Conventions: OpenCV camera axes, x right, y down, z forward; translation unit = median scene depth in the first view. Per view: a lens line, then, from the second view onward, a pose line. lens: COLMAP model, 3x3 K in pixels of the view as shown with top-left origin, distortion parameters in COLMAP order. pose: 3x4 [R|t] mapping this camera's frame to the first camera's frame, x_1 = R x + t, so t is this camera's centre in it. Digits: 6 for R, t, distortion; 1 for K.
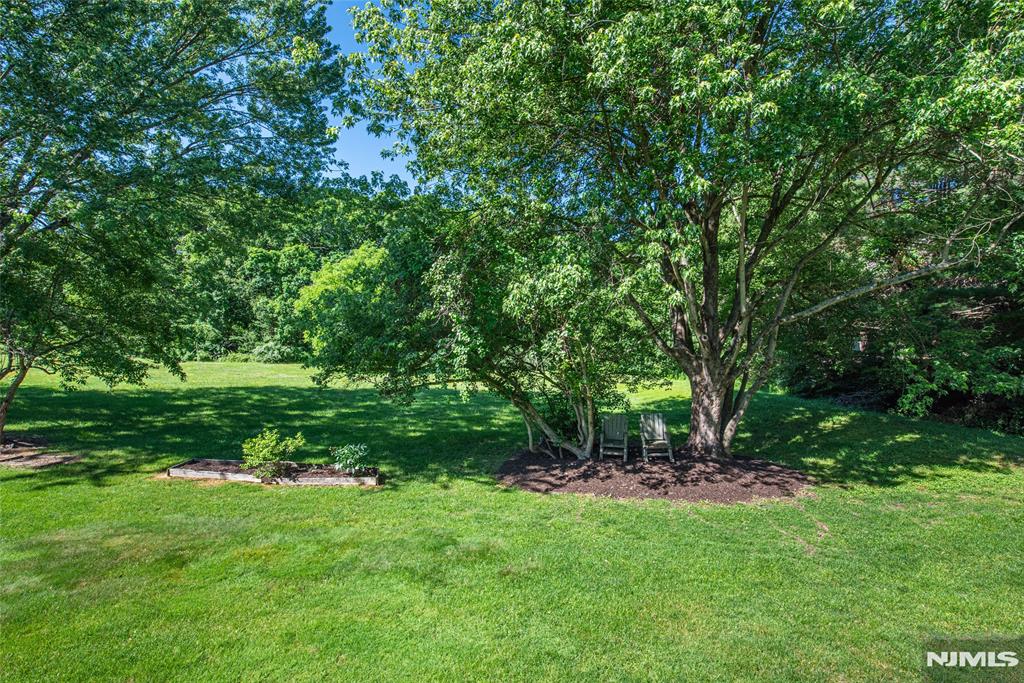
lens RADIAL K [[462.7, 0, 512.1], [0, 462.7, 356.0], [0, 0, 1]] dist [-0.016744, -0.000100]
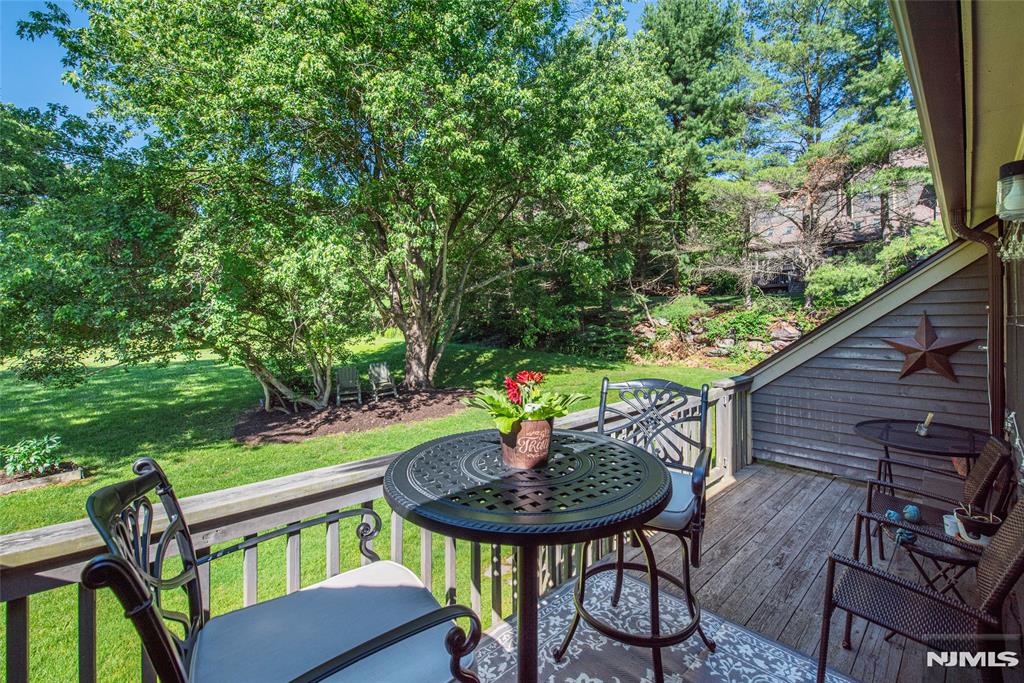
lens RADIAL K [[410.6, 0, 512.0], [0, 410.6, 341.5], [0, 0, 1]] dist [-0.004212, -0.000318]
pose [[0.746659, -0.073337, 0.661152, -0.166507], [0.031802, 0.996703, 0.074642, -0.005738], [-0.664446, -0.034706, 0.746530, -0.085163]]
